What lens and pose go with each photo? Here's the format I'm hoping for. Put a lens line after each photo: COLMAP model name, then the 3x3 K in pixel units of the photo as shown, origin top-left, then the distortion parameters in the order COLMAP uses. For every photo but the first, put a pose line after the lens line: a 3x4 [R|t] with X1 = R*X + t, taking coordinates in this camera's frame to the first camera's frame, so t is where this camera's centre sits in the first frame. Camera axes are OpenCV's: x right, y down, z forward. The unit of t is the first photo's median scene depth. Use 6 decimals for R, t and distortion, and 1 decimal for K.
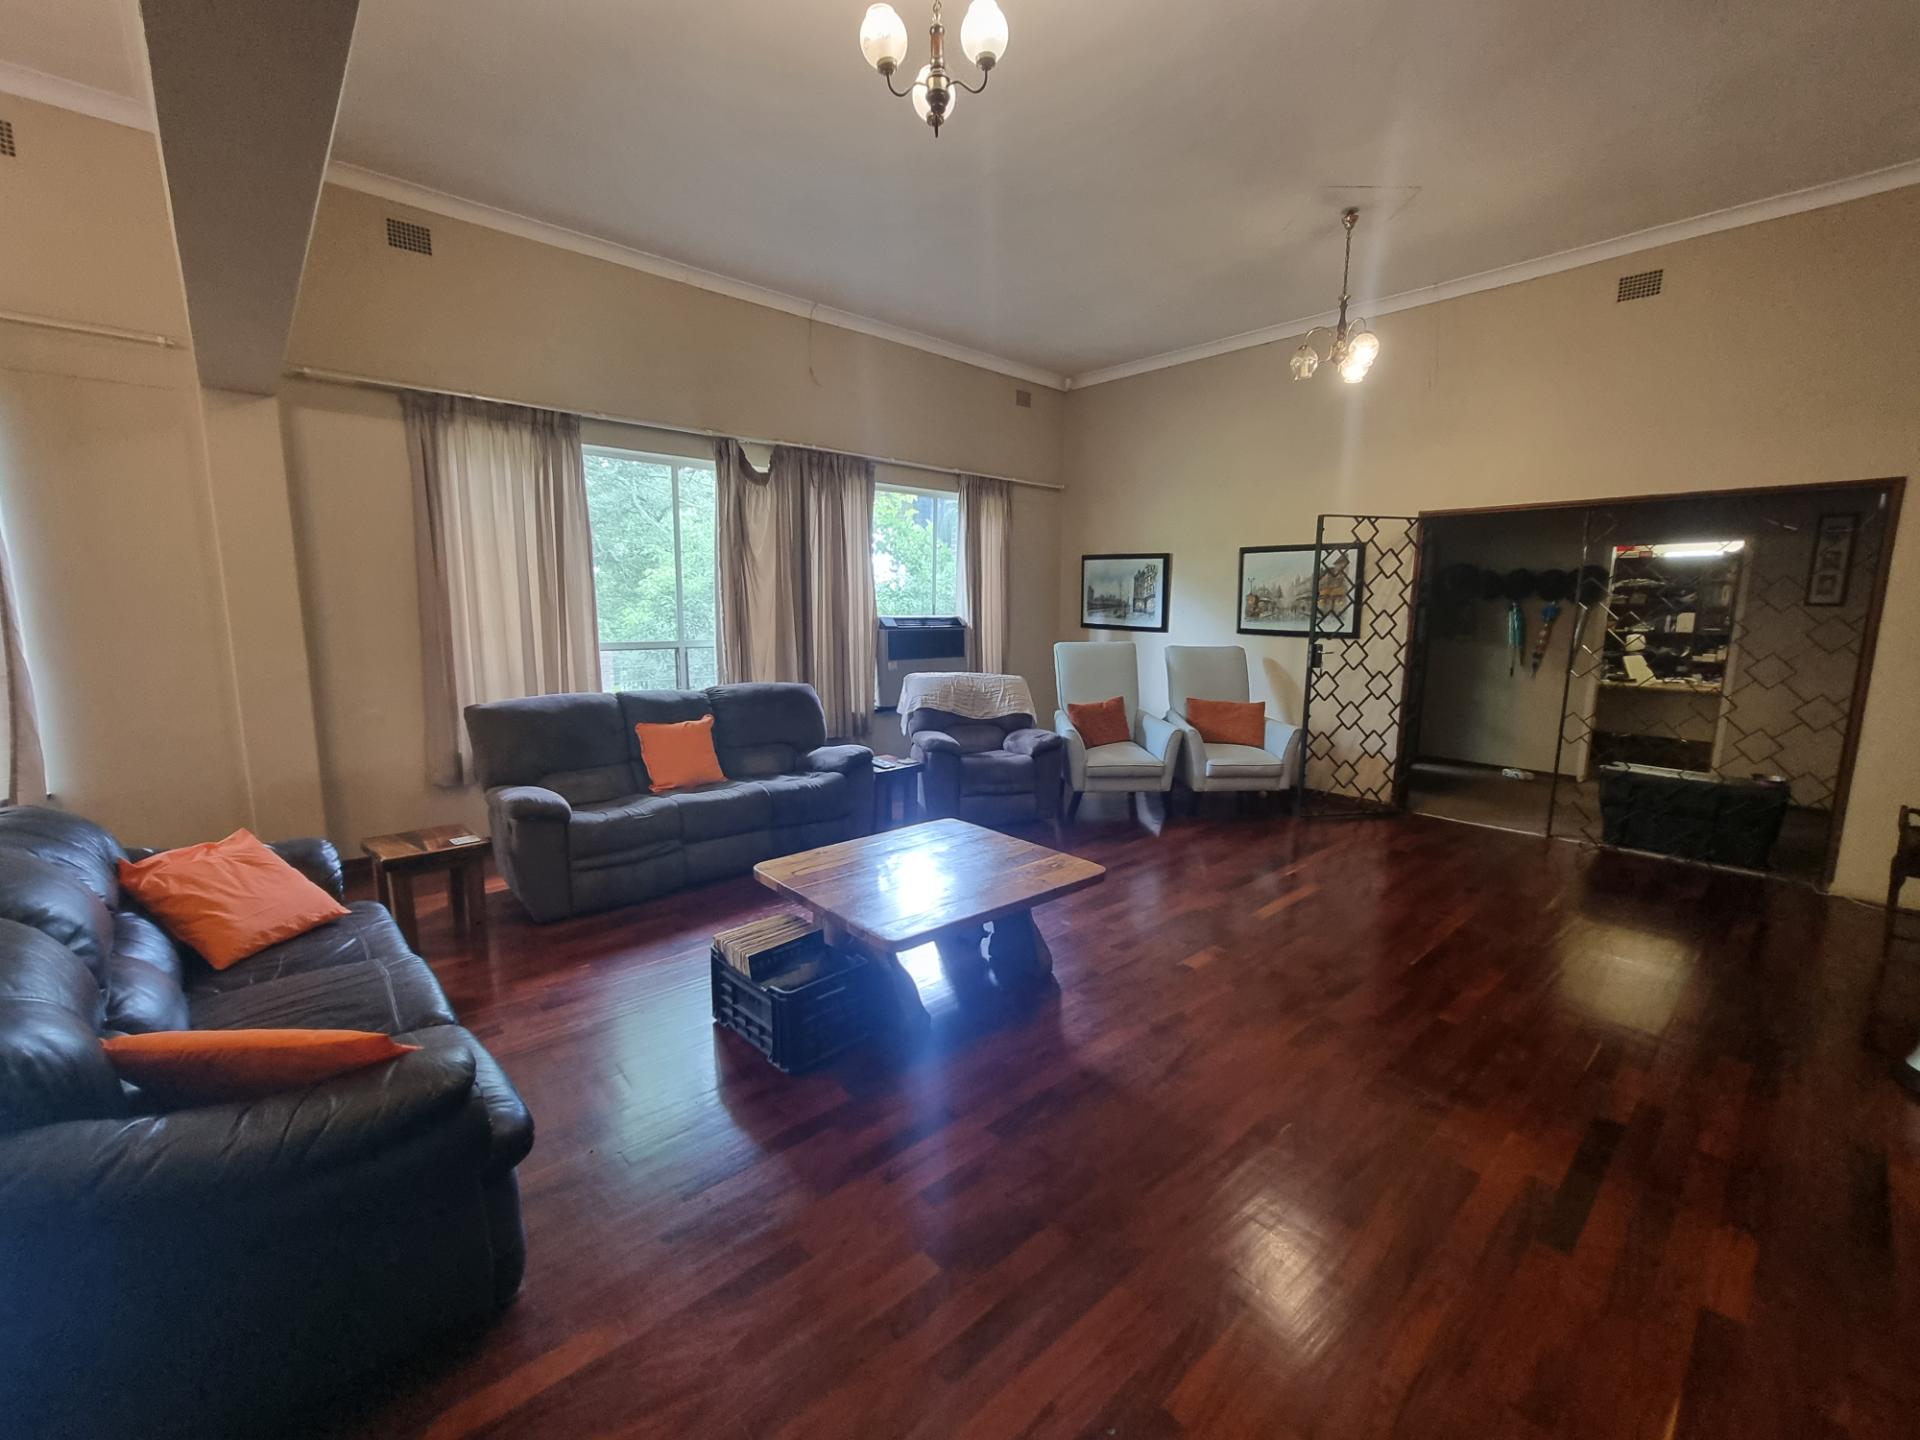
lens RADIAL K [[795.2, 0, 963.7], [0, 795.2, 729.1], [0, 0, 1]] dist [-0.003797, 0.001349]
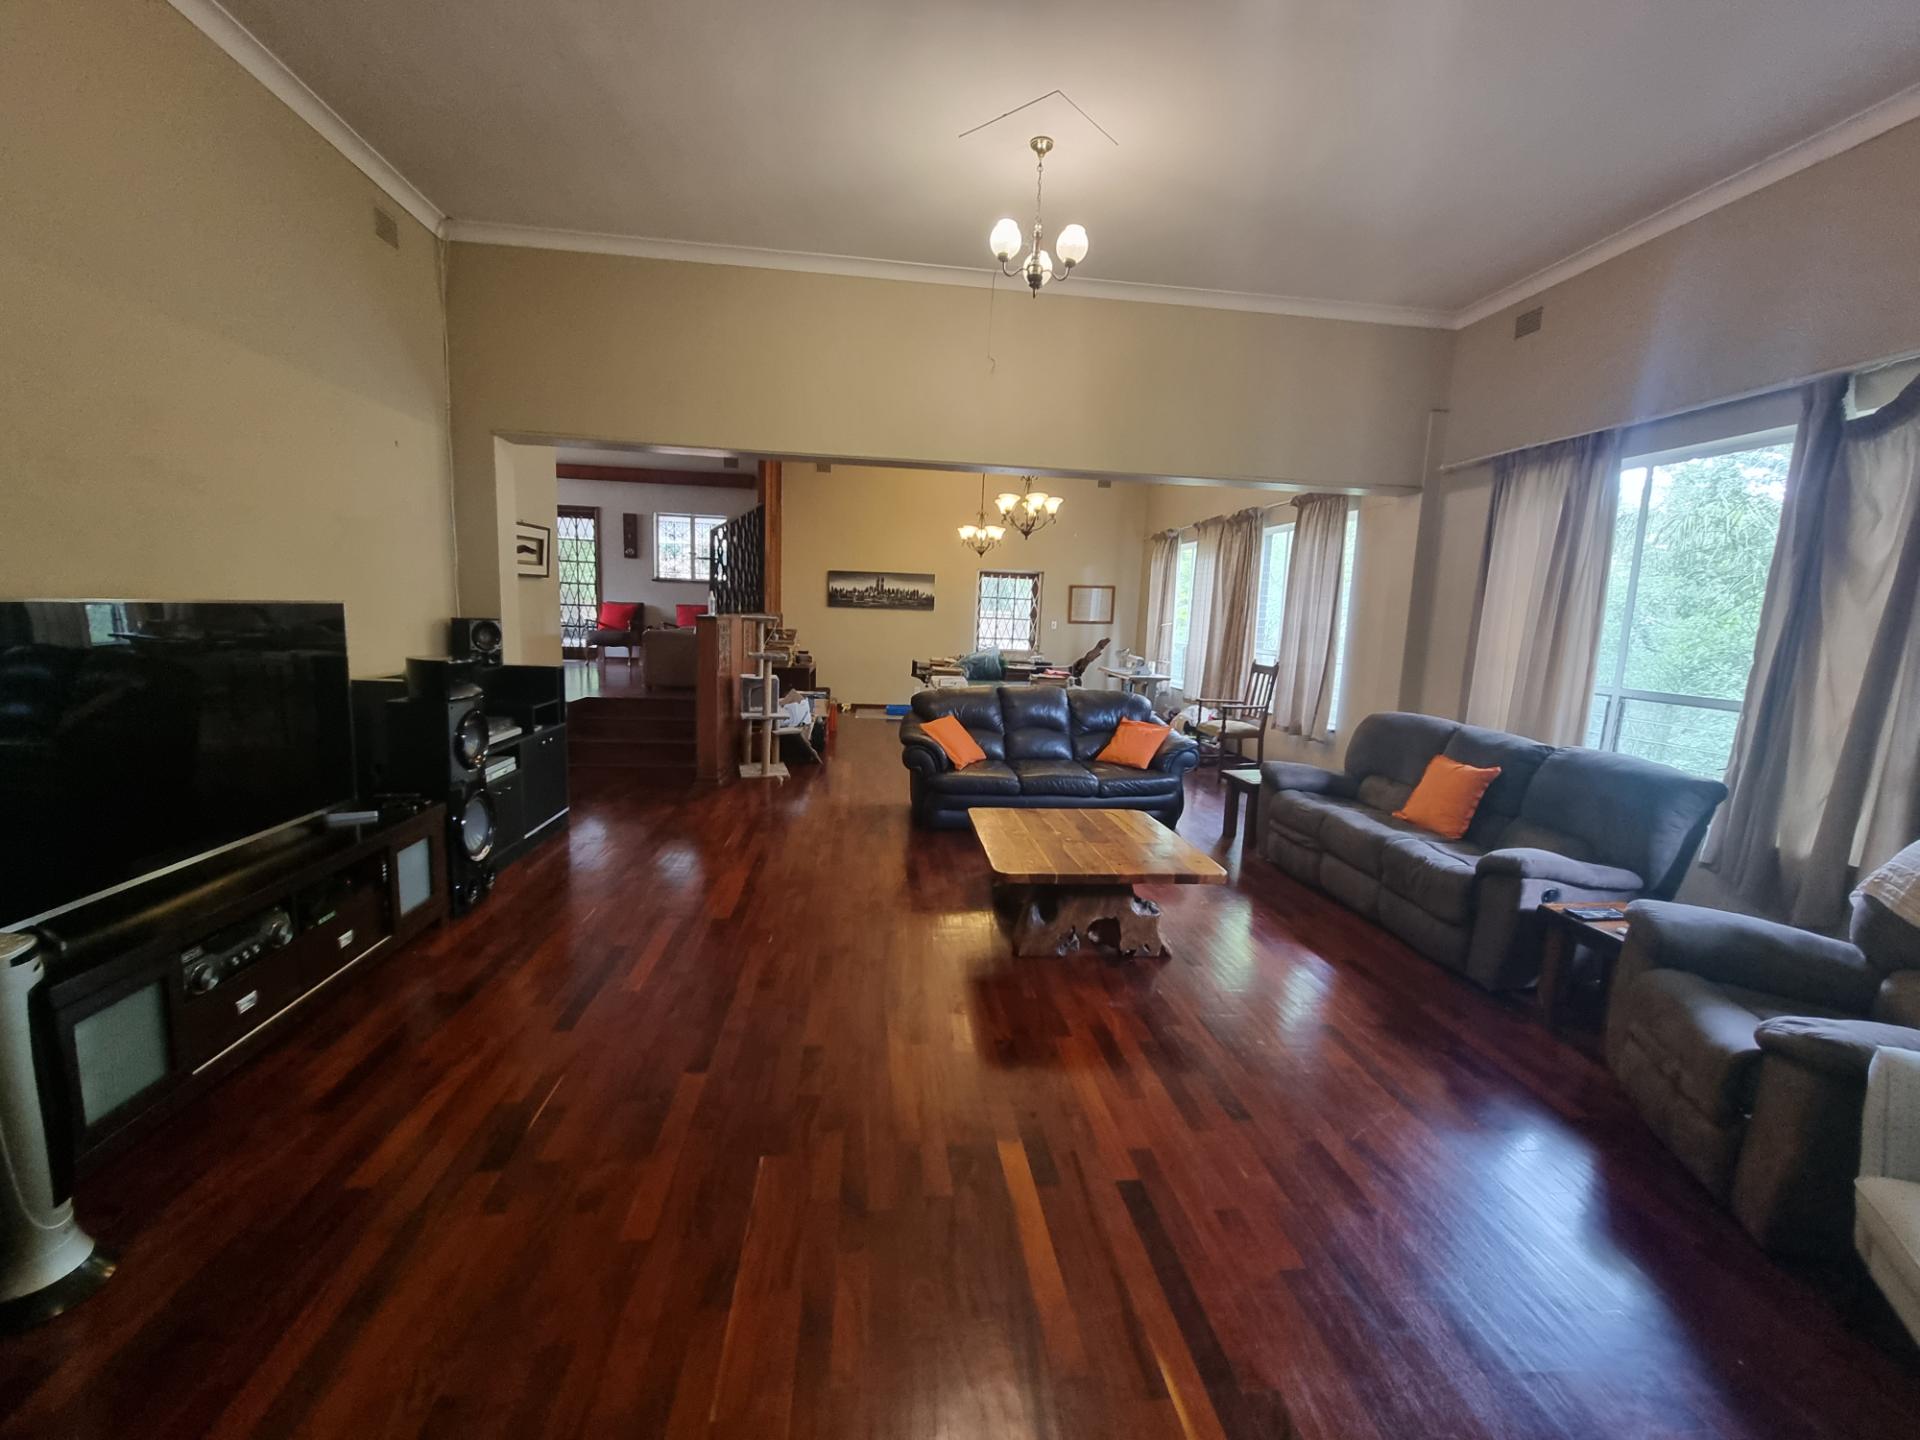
lens RADIAL K [[795.2, 0, 962.9], [0, 795.2, 723.4], [0, 0, 1]] dist [-0.003797, 0.001349]
pose [[-0.579900, 0.085550, -0.810184, 0.890548], [-0.169725, 0.959965, 0.222849, -0.205625], [0.796812, 0.266738, -0.542163, 1.308003]]
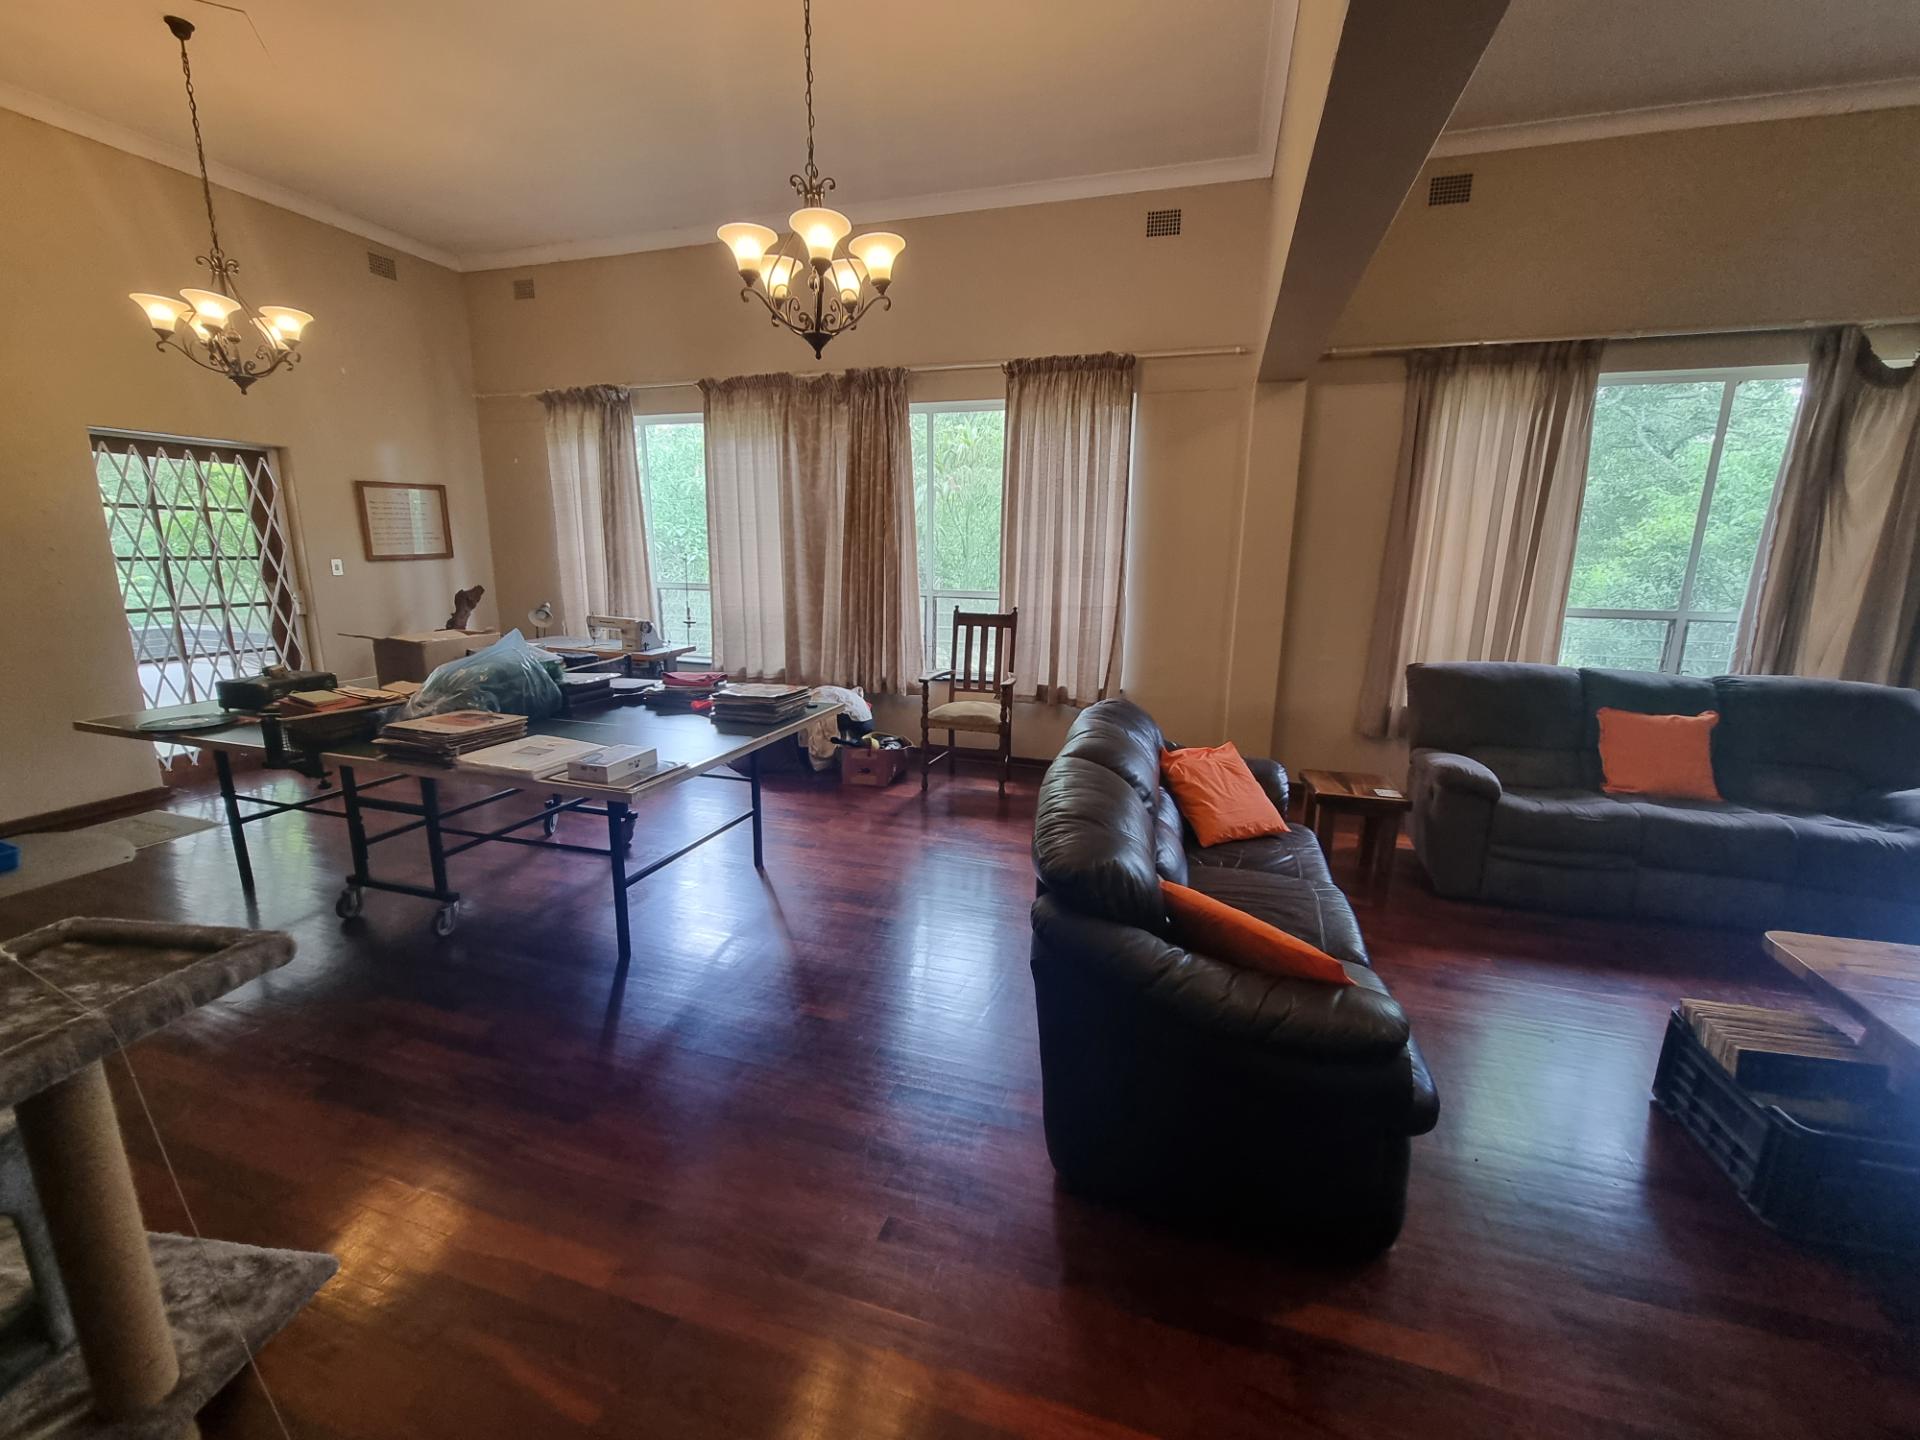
lens RADIAL K [[795.2, 0, 956.7], [0, 795.2, 726.6], [0, 0, 1]] dist [-0.003797, 0.001349]
pose [[0.504299, 0.187005, -0.843037, -0.052709], [-0.141496, 0.980969, 0.132959, -0.002820], [0.851857, 0.052235, 0.521162, -0.018155]]
